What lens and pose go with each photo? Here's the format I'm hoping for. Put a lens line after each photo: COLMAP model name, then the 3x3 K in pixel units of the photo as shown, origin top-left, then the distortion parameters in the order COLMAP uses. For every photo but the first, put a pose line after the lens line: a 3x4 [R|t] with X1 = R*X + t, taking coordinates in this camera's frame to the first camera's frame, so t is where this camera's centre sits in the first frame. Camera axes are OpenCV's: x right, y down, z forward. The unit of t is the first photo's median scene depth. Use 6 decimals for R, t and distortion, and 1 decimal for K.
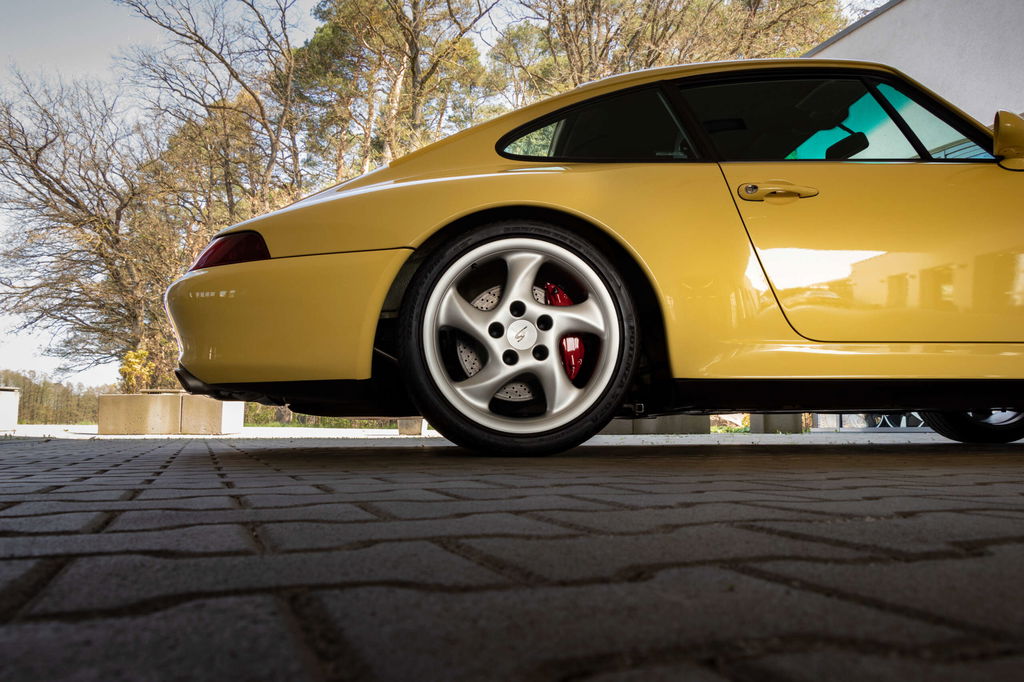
lens RADIAL K [[862.0, 0, 512.0], [0, 862.0, 341.0], [0, 0, 1]] dist [0.001326, 0.001455]
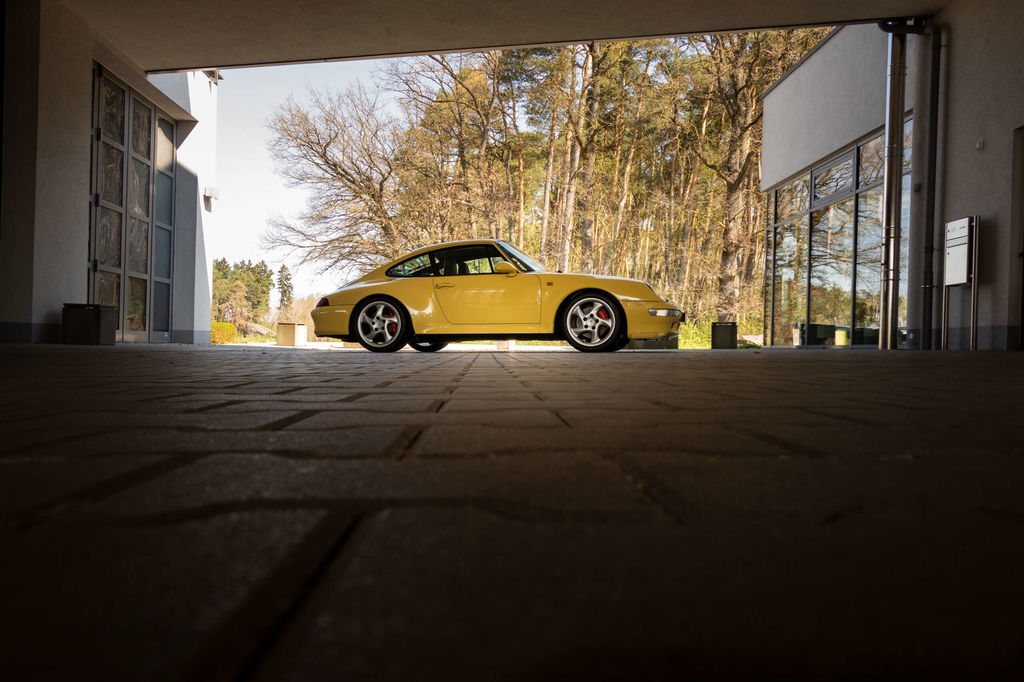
lens RADIAL K [[823.7, 0, 512.0], [0, 823.7, 341.0], [0, 0, 1]] dist [0.002854, -0.004999]
pose [[0.952969, 0.001055, -0.303065, 1.882914], [0.028487, 0.995255, 0.093041, -0.286478], [0.301725, -0.097299, 0.948417, -2.705196]]
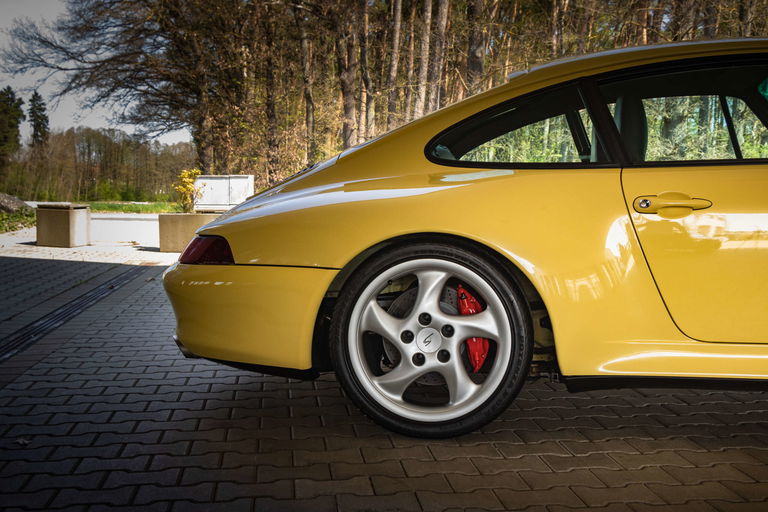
lens RADIAL K [[952.8, 0, 384.0], [0, 952.8, 256.0], [0, 0, 1]] dist [0.016037, 0.067875]
pose [[0.973107, 0.017694, -0.229671, 0.251908], [0.022189, 0.985209, 0.169914, -0.347765], [0.229281, -0.170441, 0.958321, -0.269843]]
